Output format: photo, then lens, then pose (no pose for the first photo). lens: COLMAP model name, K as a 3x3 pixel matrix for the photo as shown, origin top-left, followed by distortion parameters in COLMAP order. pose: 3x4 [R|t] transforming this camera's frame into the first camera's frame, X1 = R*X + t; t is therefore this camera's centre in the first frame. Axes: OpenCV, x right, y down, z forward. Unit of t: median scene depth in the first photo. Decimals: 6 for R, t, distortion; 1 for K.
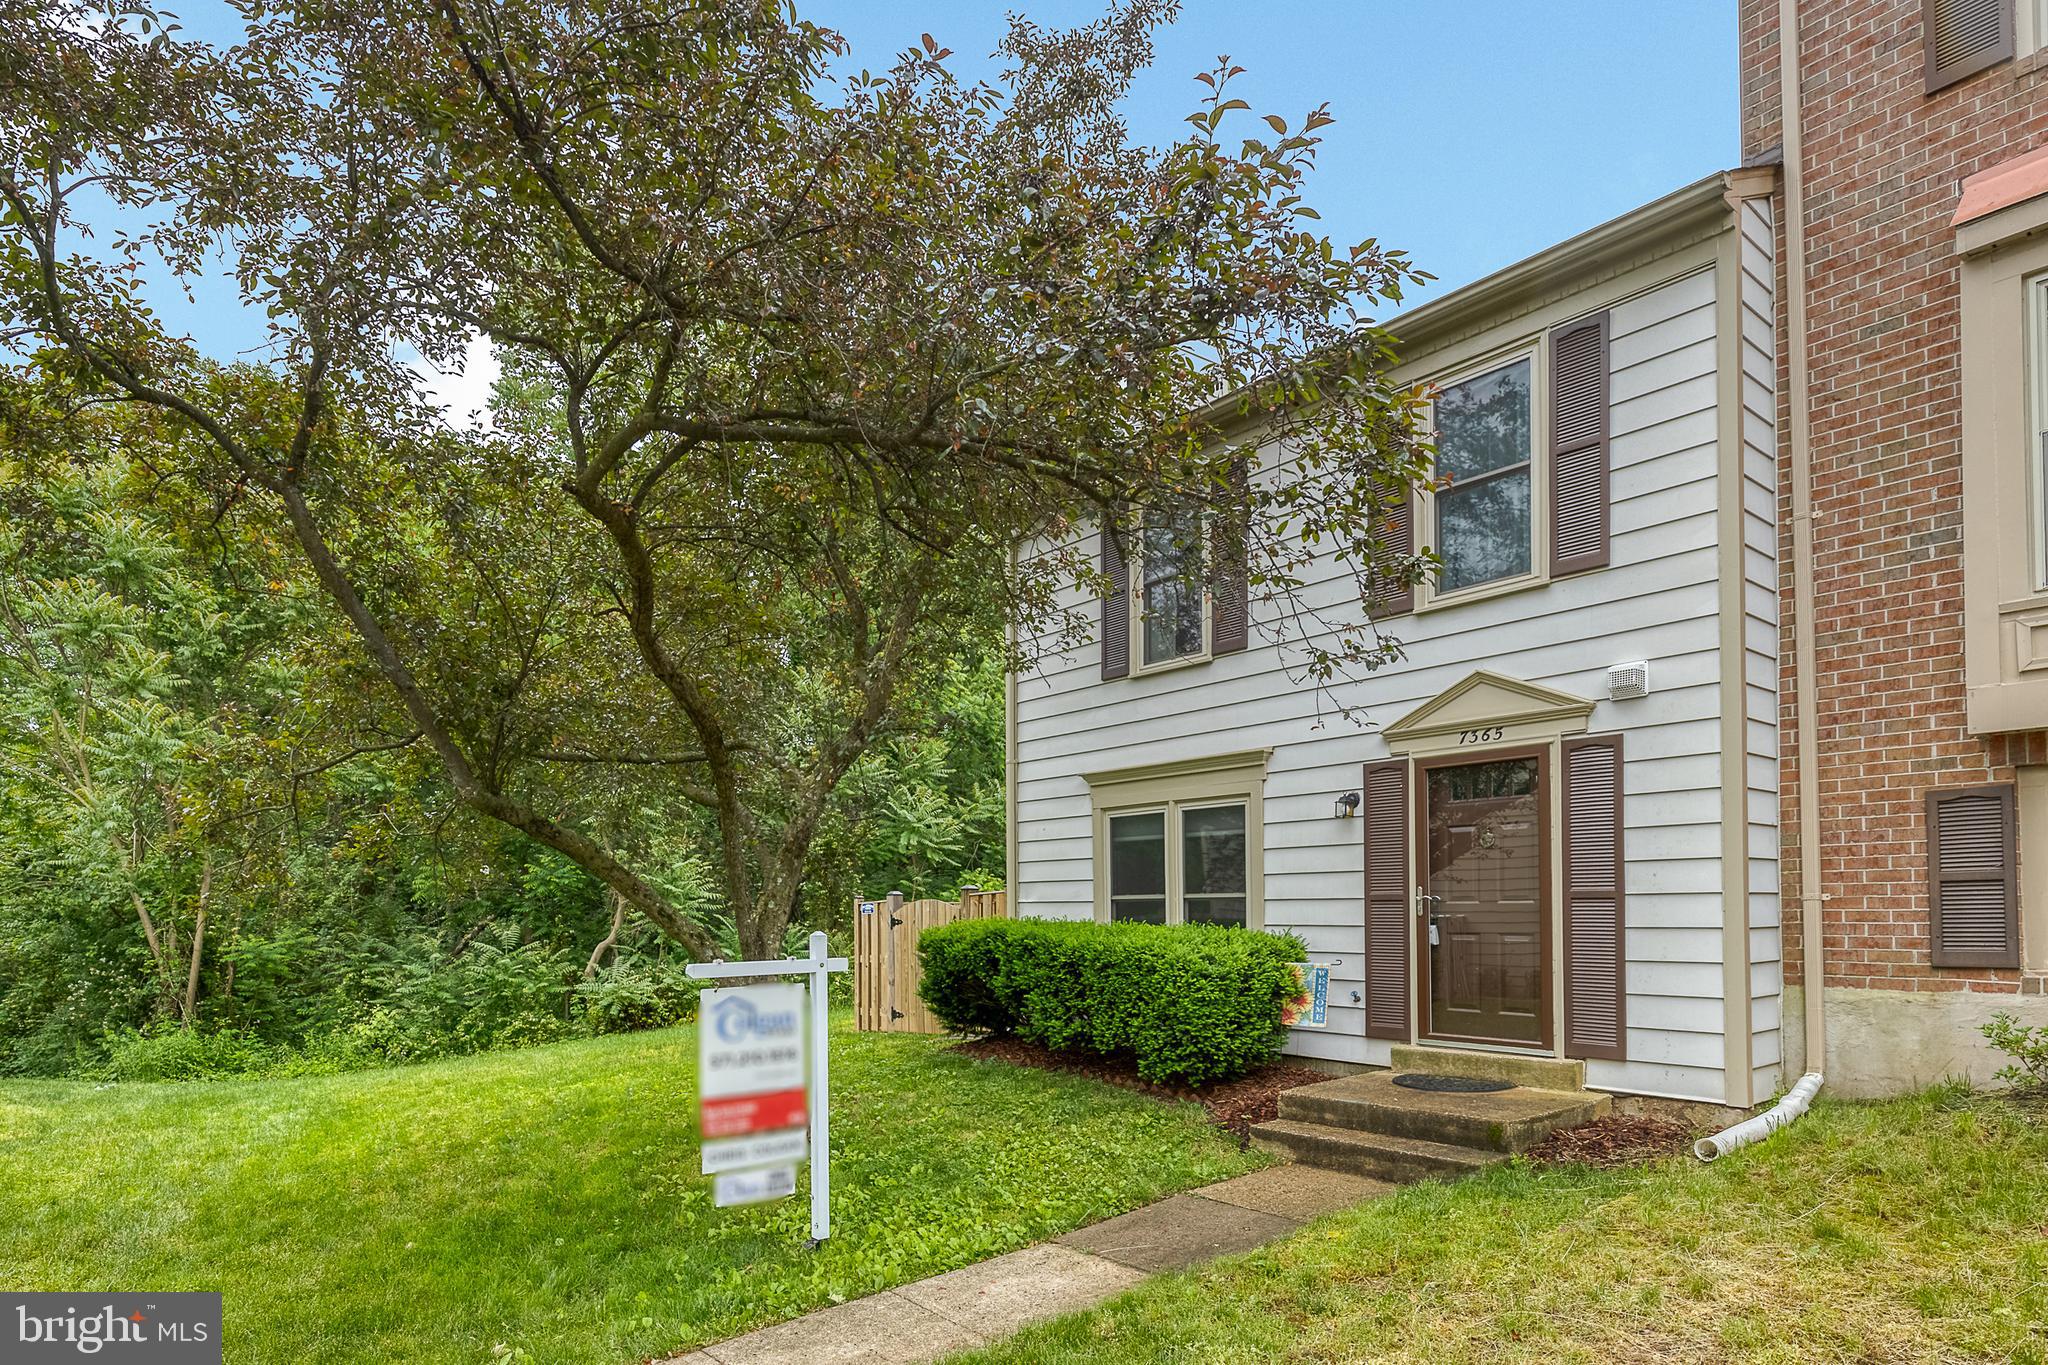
lens RADIAL K [[1071.3, 0, 949.2], [0, 1071.3, 643.5], [0, 0, 1]] dist [0.003276, -0.000654]
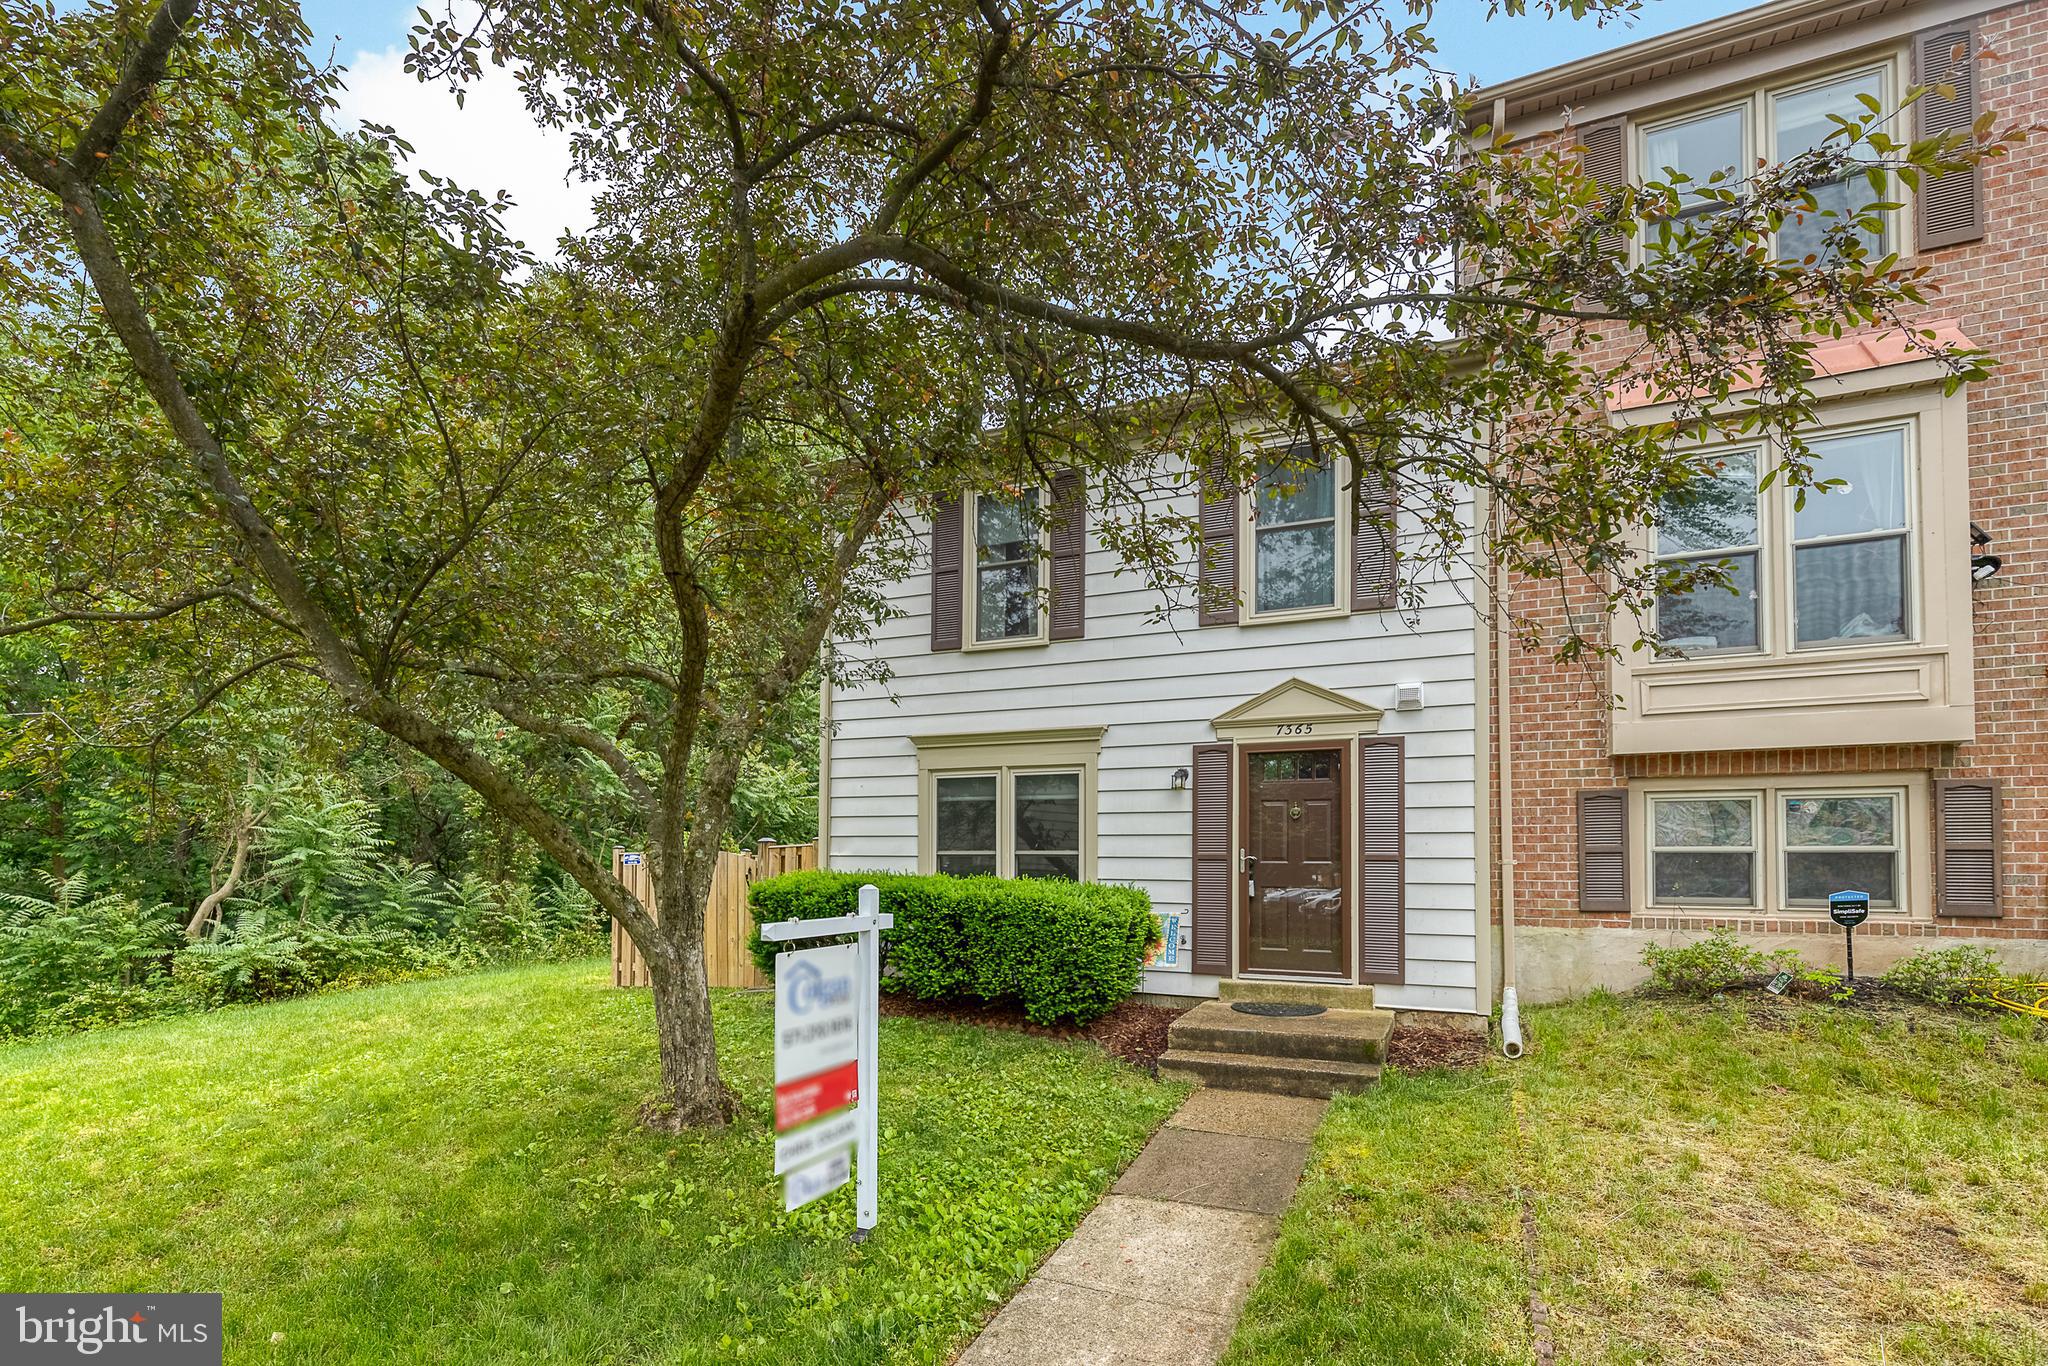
lens RADIAL K [[926.8, 0, 1019.5], [0, 926.8, 666.6], [0, 0, 1]] dist [0.004837, 0.000074]
pose [[0.878395, 0.112287, 0.464558, -0.304476], [-0.127739, 0.991806, 0.001806, 0.055188], [-0.460549, -0.060928, 0.885541, 0.208985]]
